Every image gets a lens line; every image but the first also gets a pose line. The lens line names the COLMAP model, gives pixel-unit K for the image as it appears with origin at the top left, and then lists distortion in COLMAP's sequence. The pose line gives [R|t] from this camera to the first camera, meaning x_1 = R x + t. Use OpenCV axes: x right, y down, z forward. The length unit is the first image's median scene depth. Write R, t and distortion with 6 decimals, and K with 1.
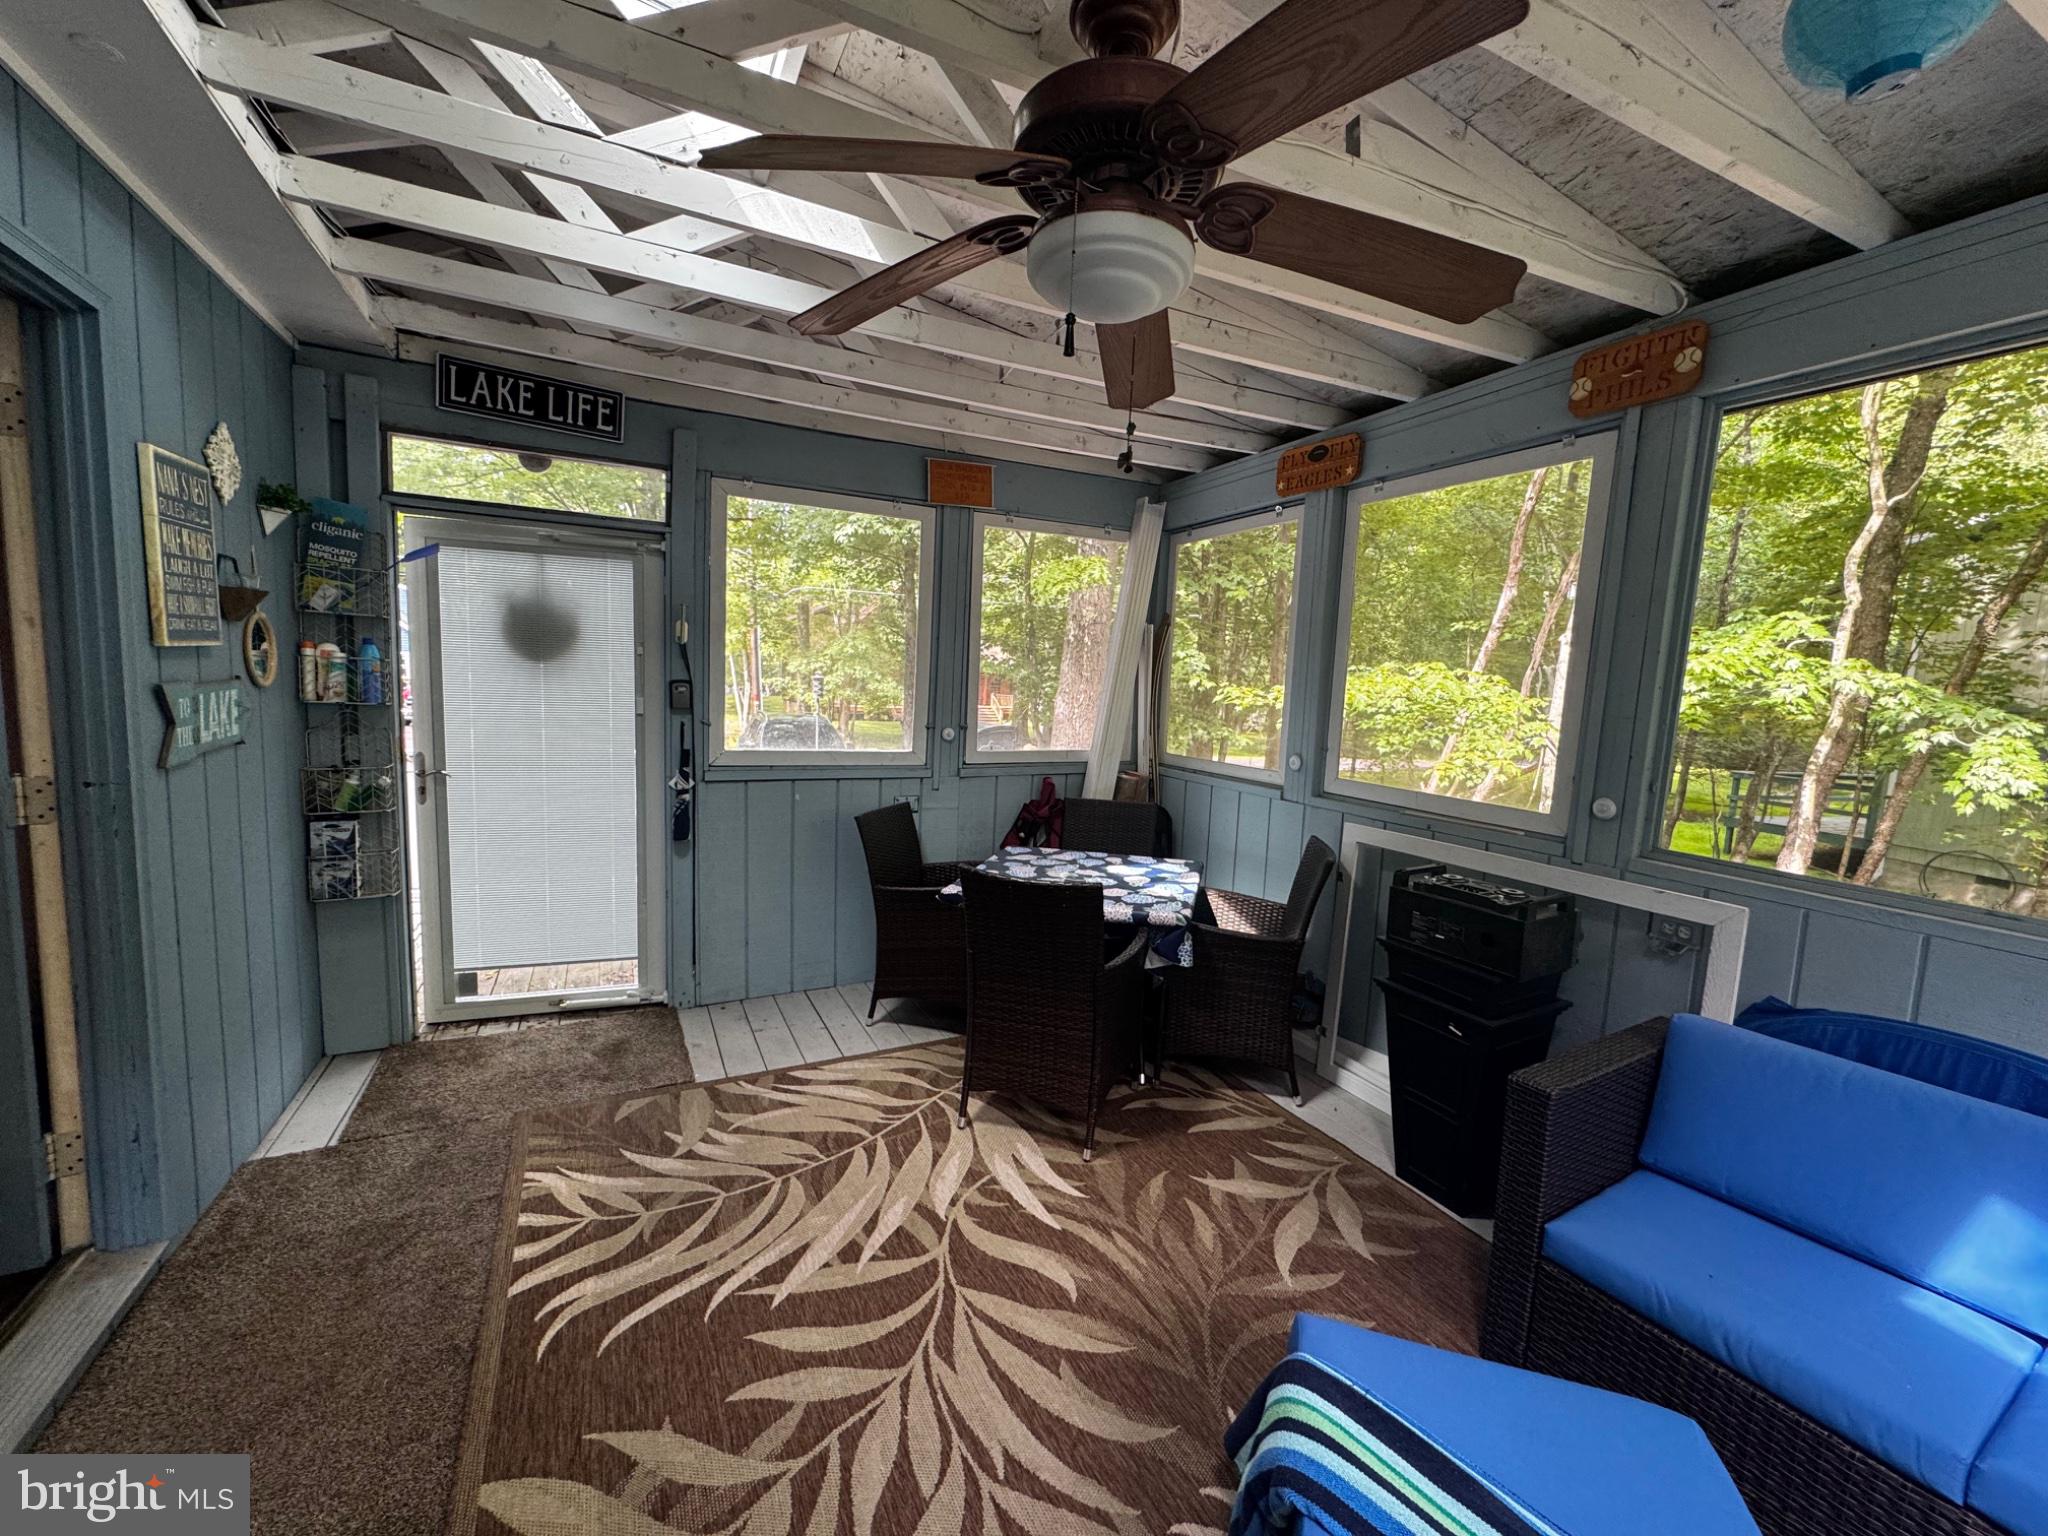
lens RADIAL K [[827.0, 0, 1022.1], [0, 827.0, 768.3], [0, 0, 1]] dist [0.002115, 0.004542]
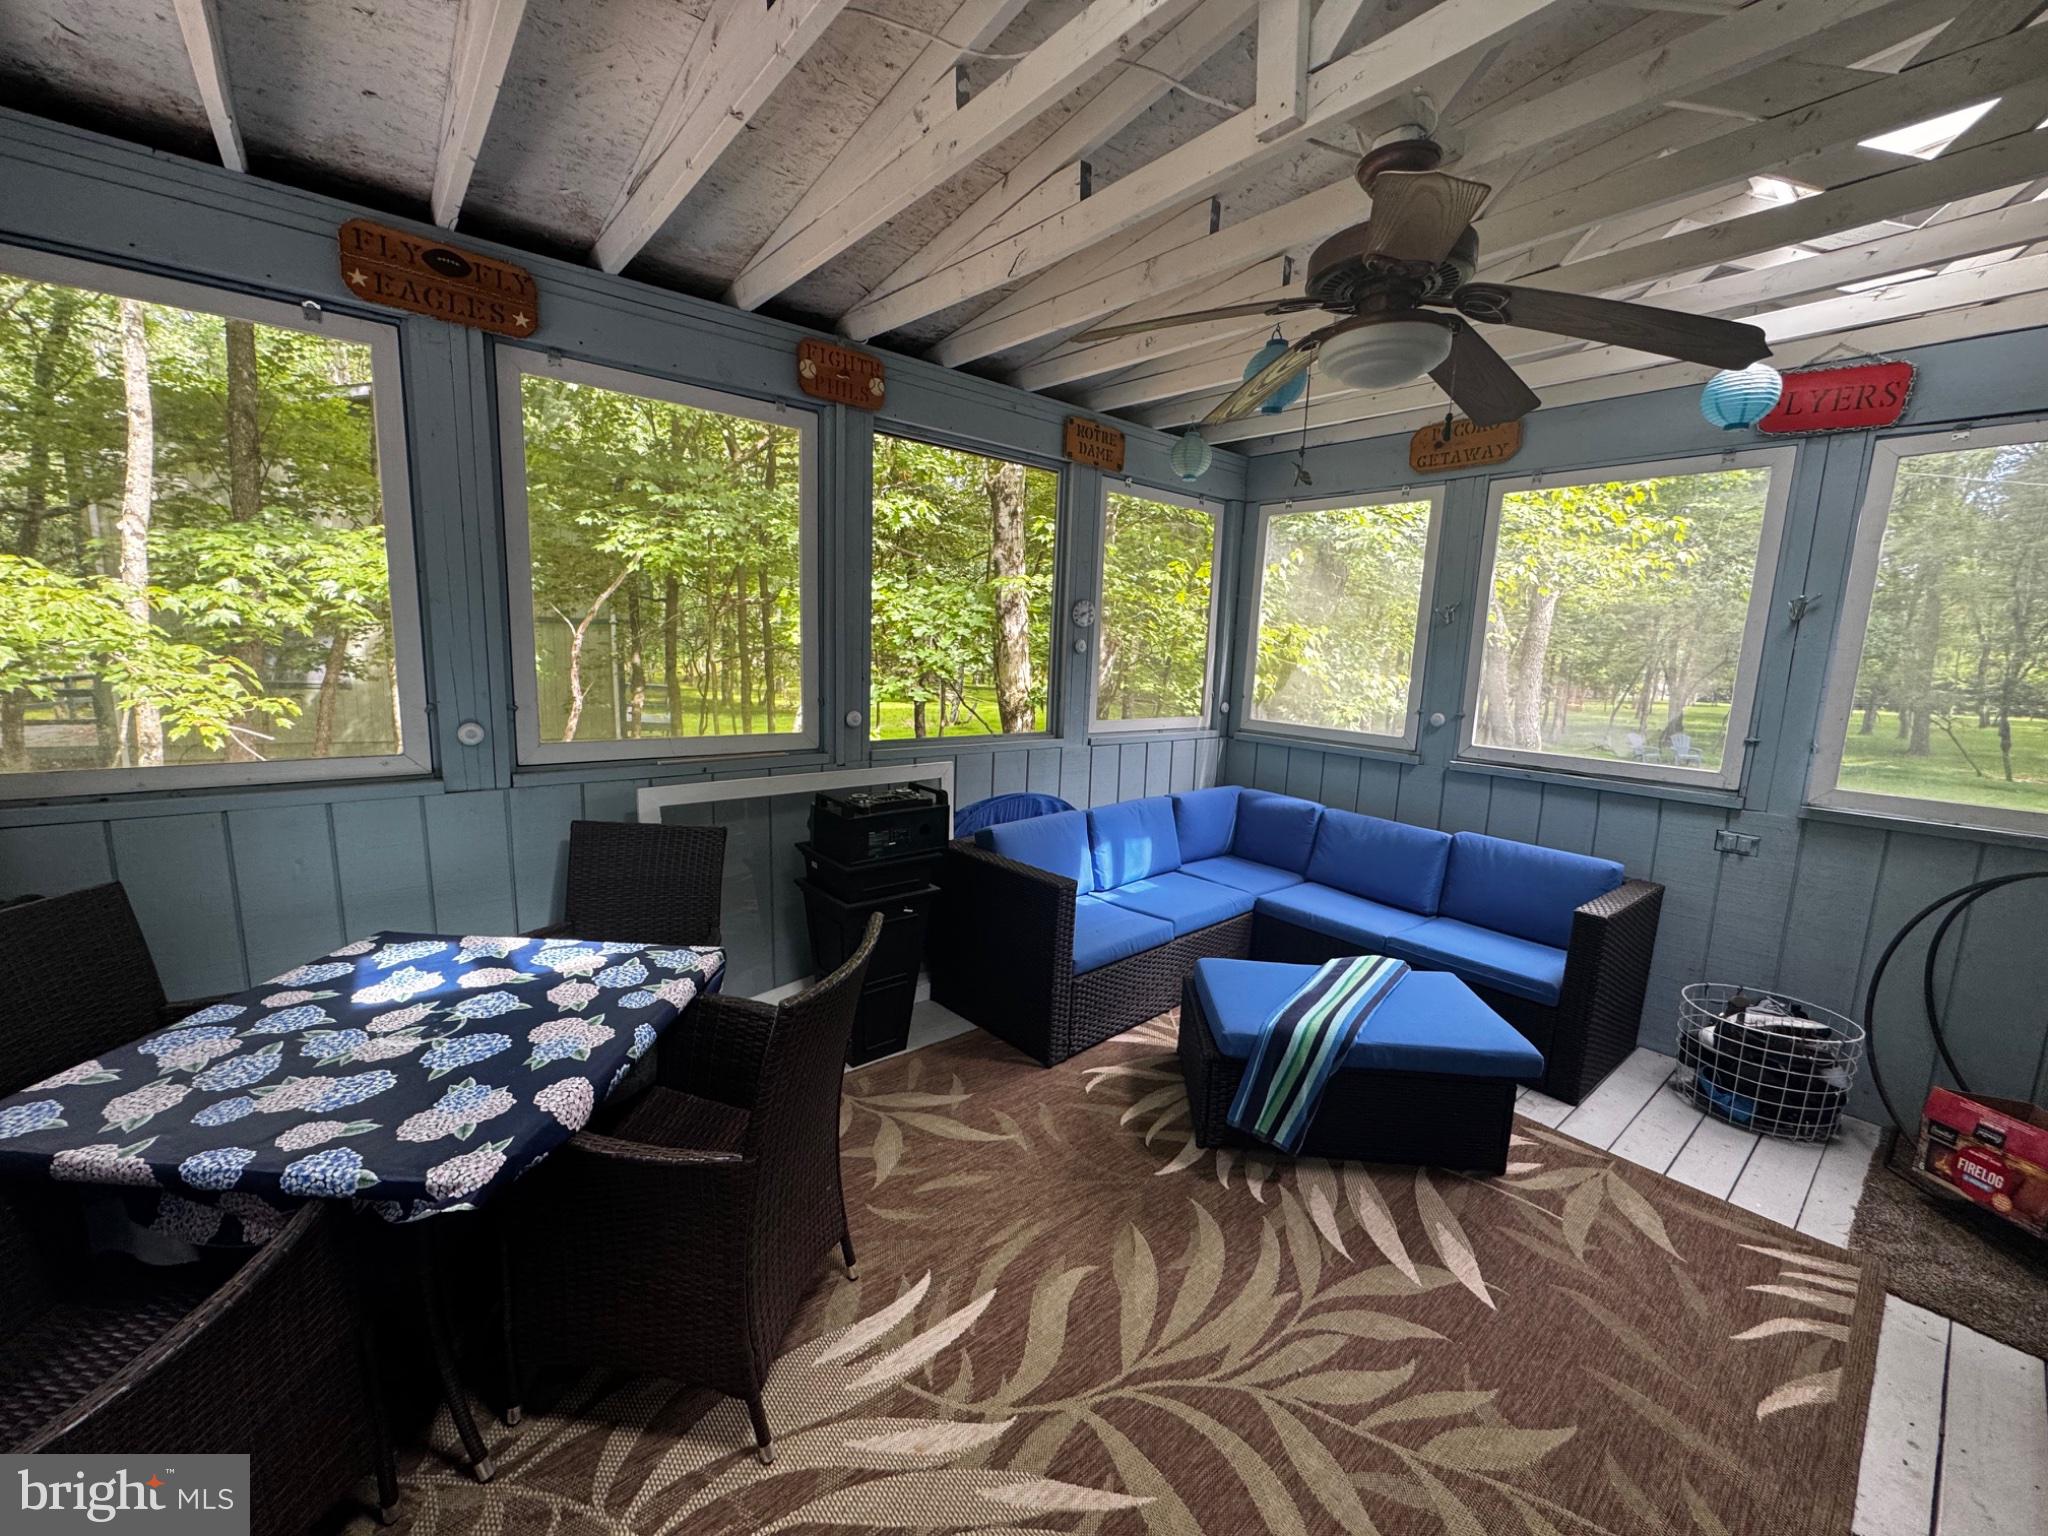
lens RADIAL K [[827.0, 0, 1026.7], [0, 827.0, 763.5], [0, 0, 1]] dist [0.002115, 0.004542]
pose [[-0.236104, -0.191679, 0.952635, -0.669680], [0.066511, 0.974865, 0.212636, -0.150962], [-0.969449, 0.113565, -0.217421, 1.091261]]
